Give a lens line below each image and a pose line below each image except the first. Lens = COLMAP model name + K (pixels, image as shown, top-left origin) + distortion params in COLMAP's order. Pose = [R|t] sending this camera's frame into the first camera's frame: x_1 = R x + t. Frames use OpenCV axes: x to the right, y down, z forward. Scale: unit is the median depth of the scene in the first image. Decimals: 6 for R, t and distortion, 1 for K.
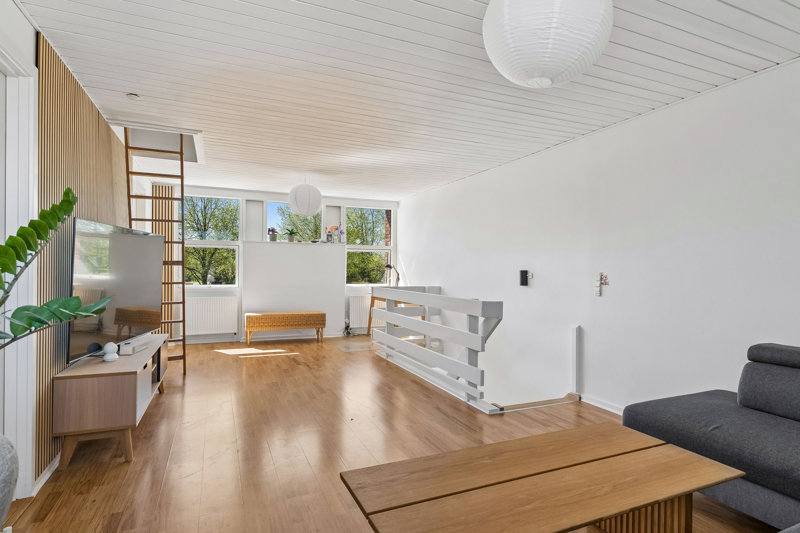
lens RADIAL K [[429.8, 0, 400.0], [0, 429.8, 266.5], [0, 0, 1]] dist [0.000326, -0.000067]
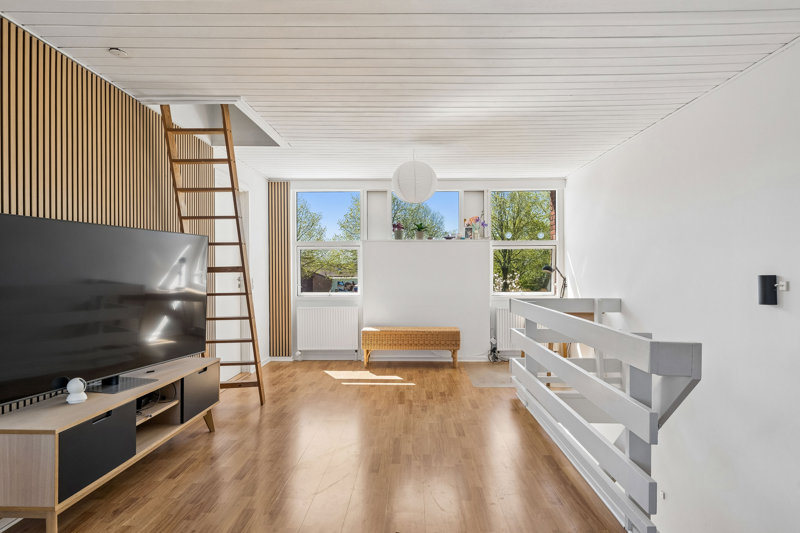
lens RADIAL K [[473.6, 0, 400.0], [0, 473.6, 266.5], [0, 0, 1]] dist [-0.000330, -0.000767]
pose [[0.913720, -0.013844, -0.406110, 0.073755], [0.012913, 0.999904, -0.005033, -0.002908], [0.406140, -0.000645, 0.913811, 0.191040]]
